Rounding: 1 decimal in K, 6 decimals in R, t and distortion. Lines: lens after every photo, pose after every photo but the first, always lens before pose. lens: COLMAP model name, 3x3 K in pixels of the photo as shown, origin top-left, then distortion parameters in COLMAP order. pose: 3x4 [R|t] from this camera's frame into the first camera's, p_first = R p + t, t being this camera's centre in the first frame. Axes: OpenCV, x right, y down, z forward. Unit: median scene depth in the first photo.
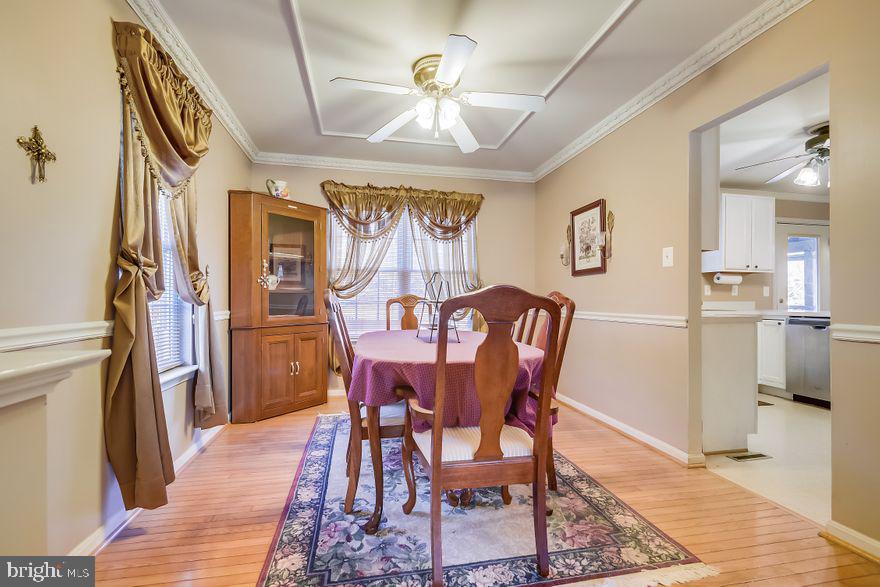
lens RADIAL K [[402.9, 0, 444.3], [0, 402.9, 296.3], [0, 0, 1]] dist [0.001191, 0.000536]
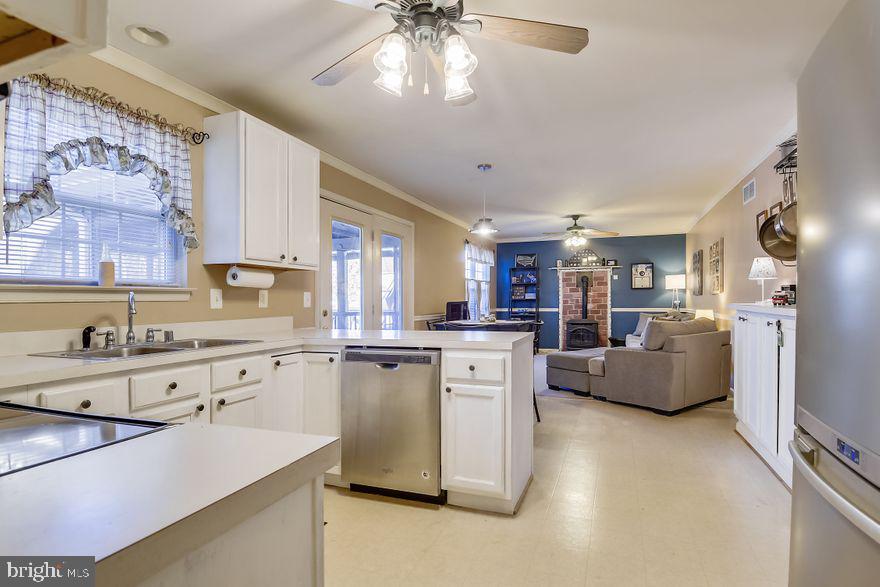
lens RADIAL K [[449.4, 0, 447.1], [0, 449.4, 292.9], [0, 0, 1]] dist [0.000352, -0.001287]
pose [[0.539128, 0.003376, 0.842217, 0.344434], [0.005767, 0.999954, -0.007700, -0.017538], [-0.842204, 0.009008, 0.539084, 0.464039]]
